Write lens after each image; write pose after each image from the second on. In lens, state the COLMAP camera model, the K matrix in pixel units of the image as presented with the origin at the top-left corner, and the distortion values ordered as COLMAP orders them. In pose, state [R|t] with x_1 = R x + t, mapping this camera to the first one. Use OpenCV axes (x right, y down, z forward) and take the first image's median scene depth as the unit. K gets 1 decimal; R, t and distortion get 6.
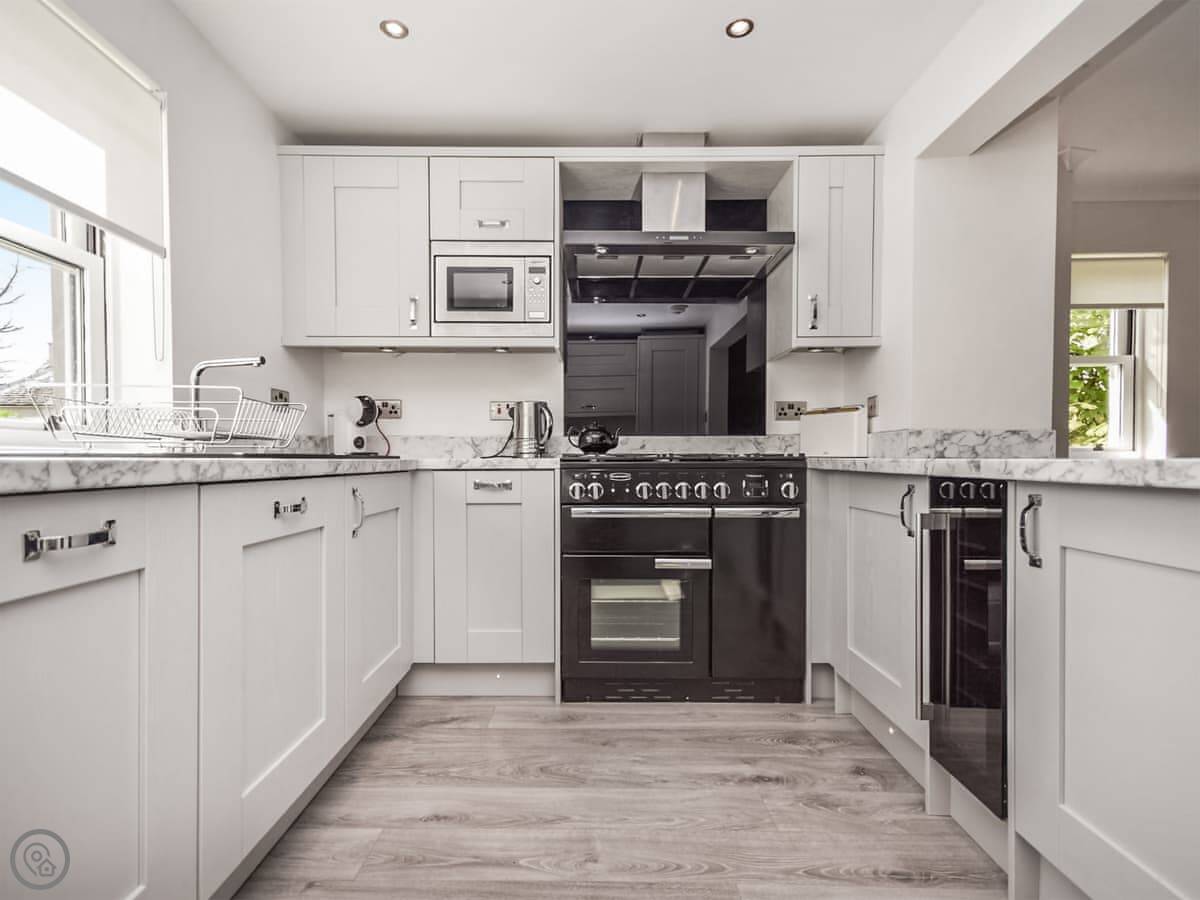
lens RADIAL K [[615.3, 0, 600.0], [0, 615.3, 450.0], [0, 0, 1]] dist [0.000749, -0.000631]
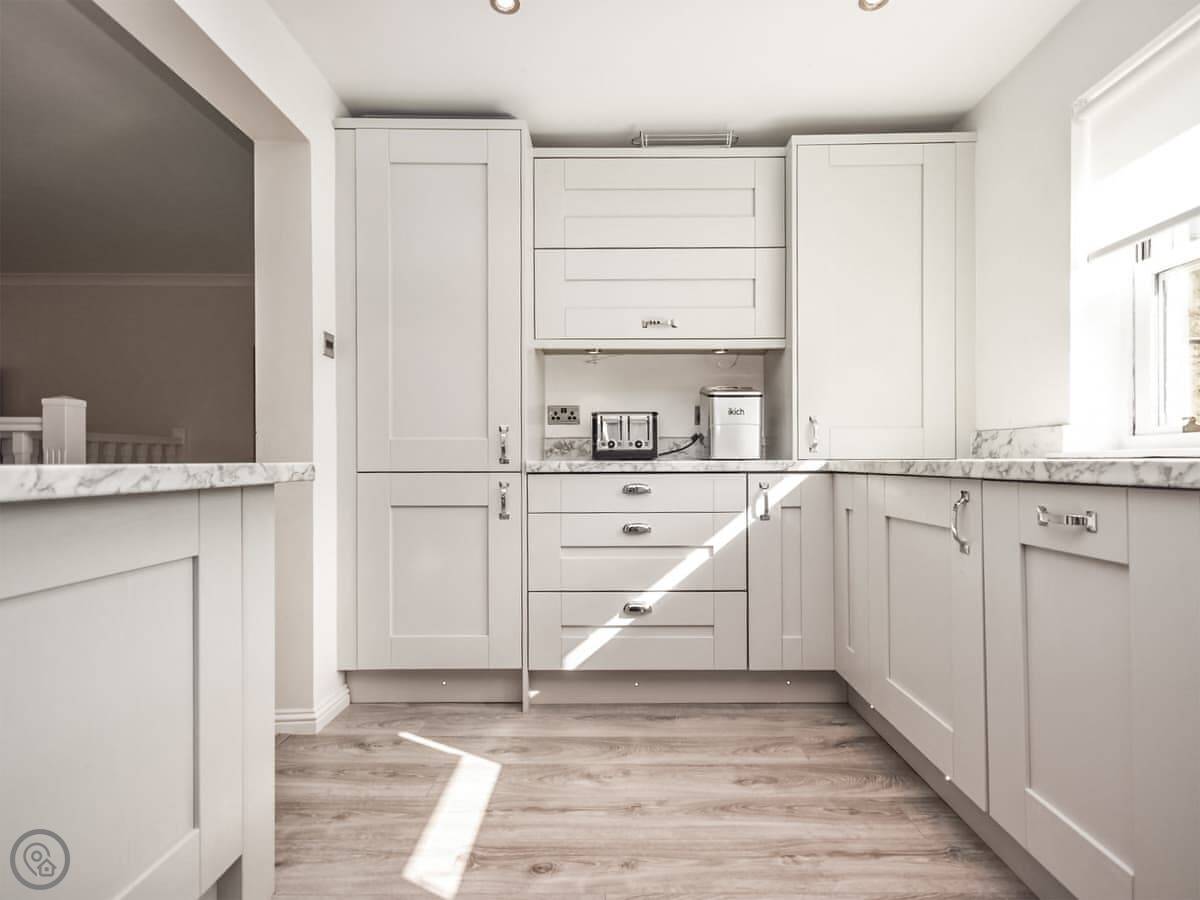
lens RADIAL K [[615.3, 0, 600.0], [0, 615.3, 450.0], [0, 0, 1]] dist [0.000749, -0.000631]
pose [[-0.999913, 0.004432, 0.012414, 0.130312], [0.004043, 0.999506, -0.031180, 0.024402], [-0.012546, -0.031127, -0.999437, 1.898924]]
